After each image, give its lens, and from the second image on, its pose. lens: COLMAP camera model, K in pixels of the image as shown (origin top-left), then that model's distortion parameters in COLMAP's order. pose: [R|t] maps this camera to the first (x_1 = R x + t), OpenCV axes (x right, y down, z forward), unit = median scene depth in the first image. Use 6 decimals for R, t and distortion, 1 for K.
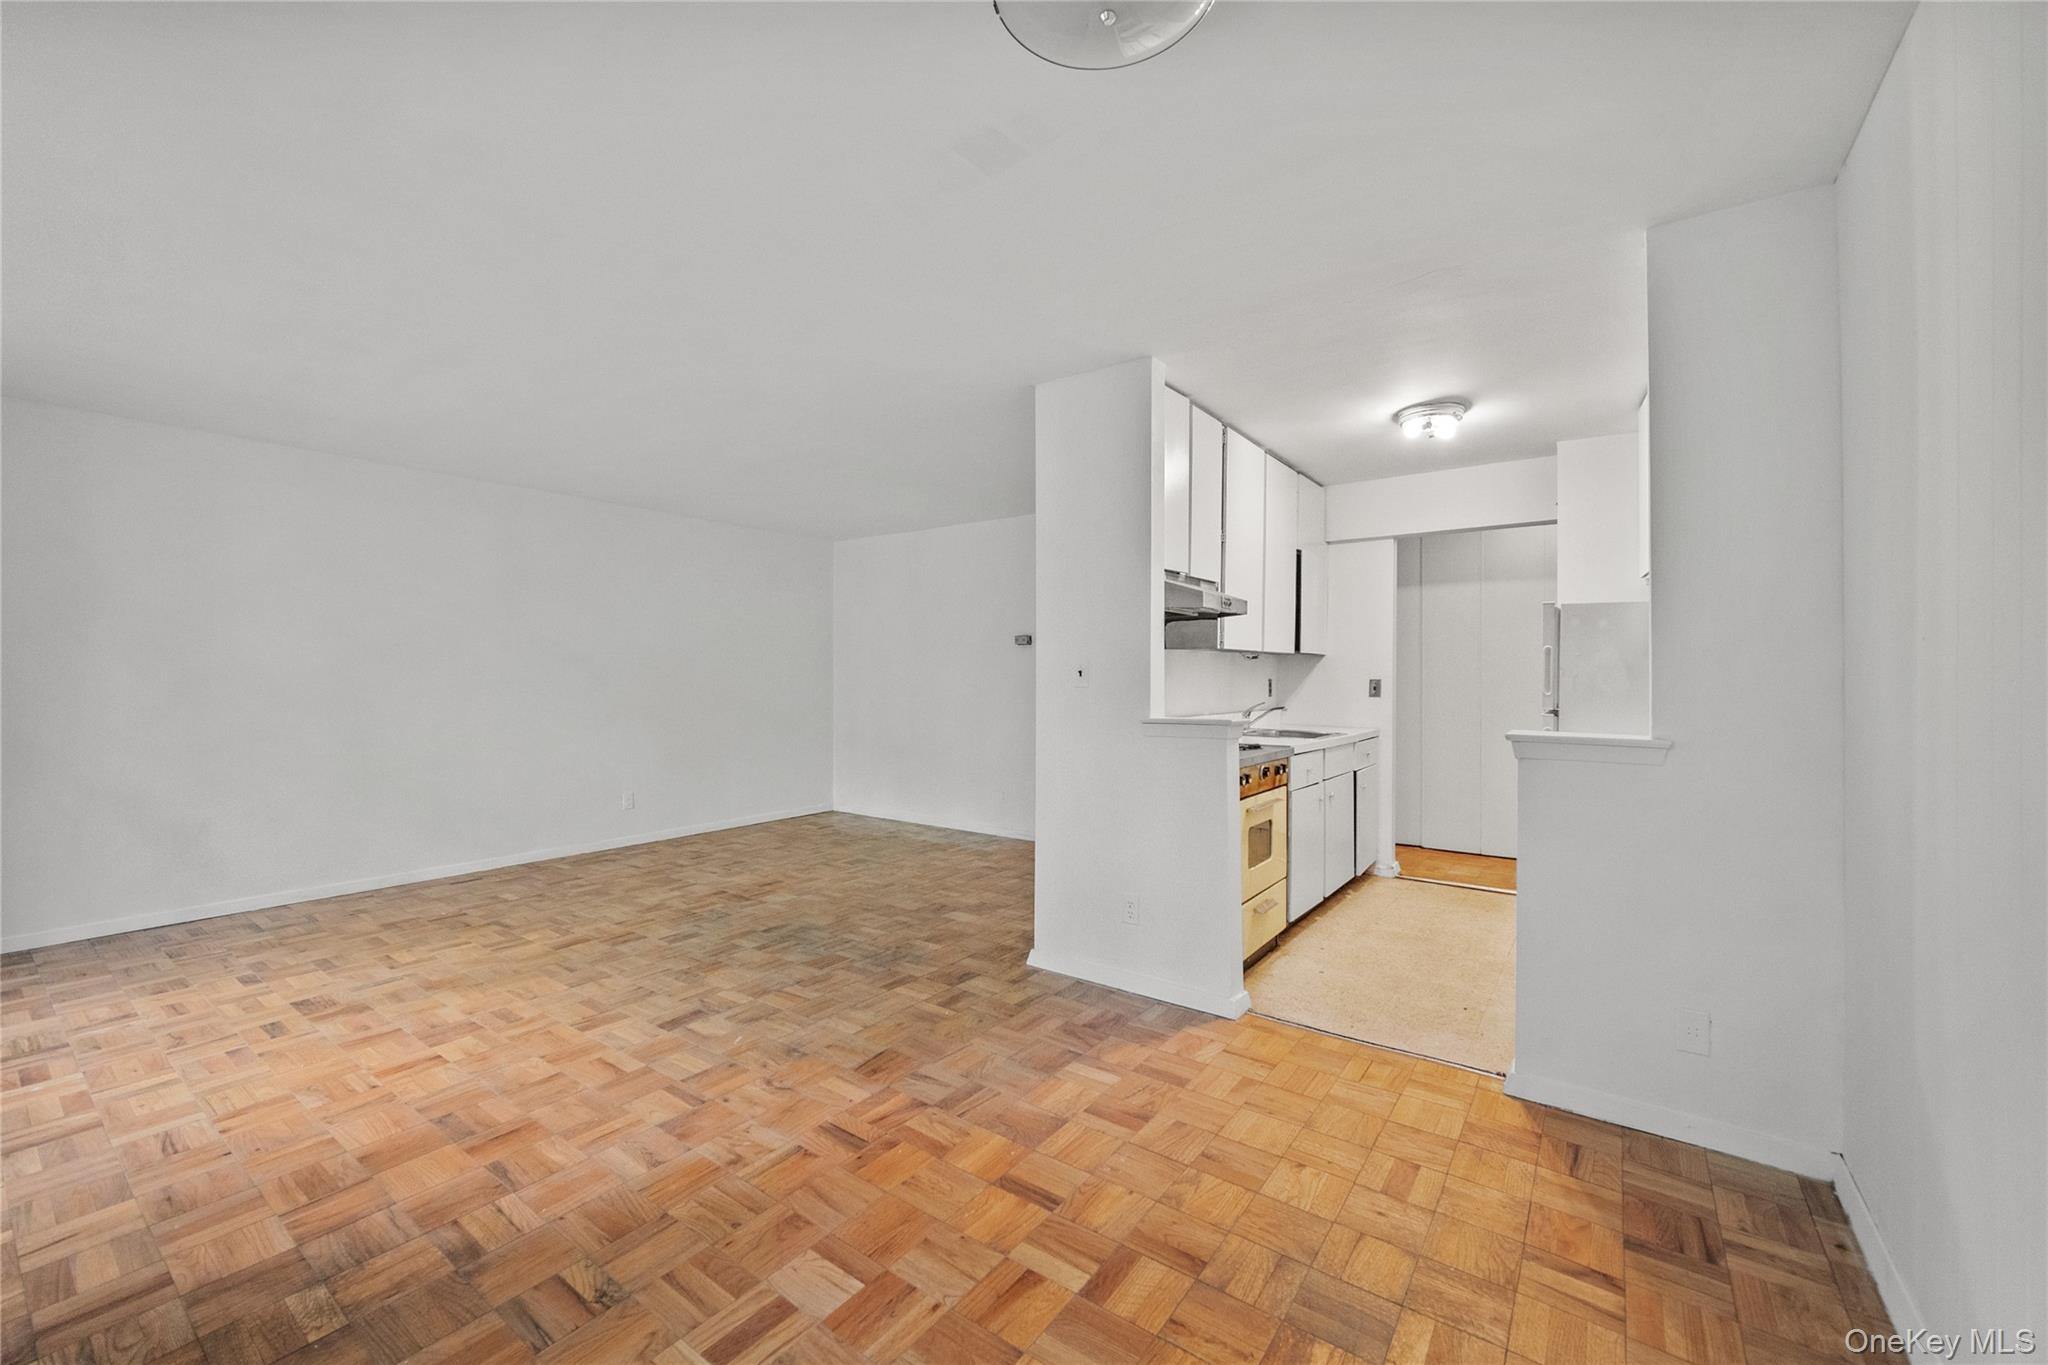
lens RADIAL K [[820.6, 0, 1008.1], [0, 820.6, 683.3], [0, 0, 1]] dist [-0.007203, 0.001347]
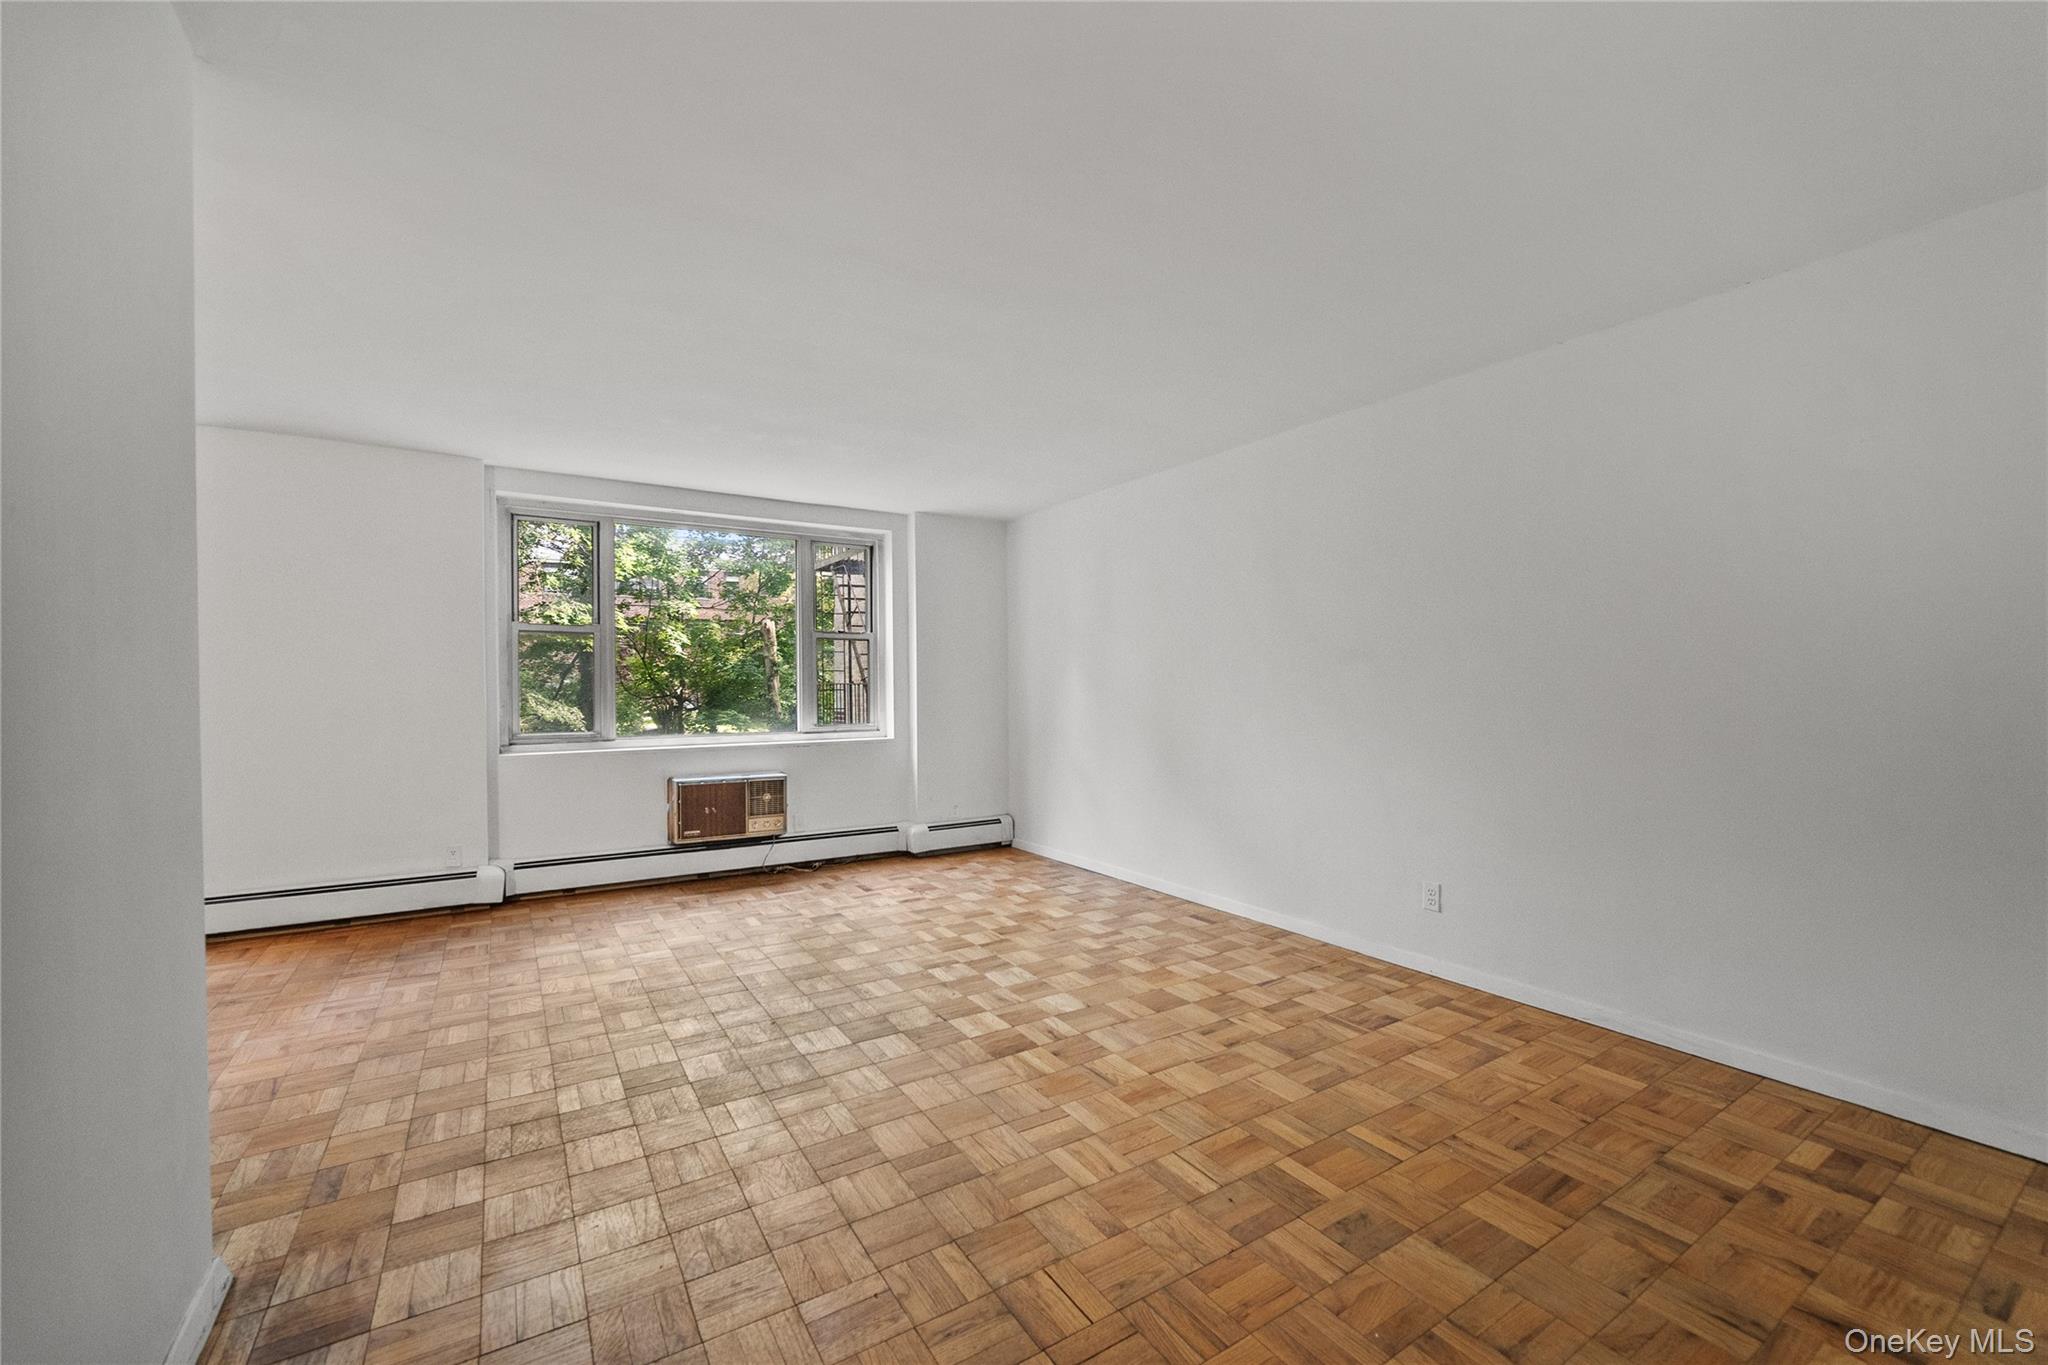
lens RADIAL K [[820.6, 0, 1026.5], [0, 820.6, 683.6], [0, 0, 1]] dist [-0.007203, 0.001347]
pose [[-0.348803, 0.000573, -0.937196, 0.313828], [-0.002704, 0.999995, 0.001618, -0.013120], [0.937192, 0.003099, -0.348800, 1.607916]]
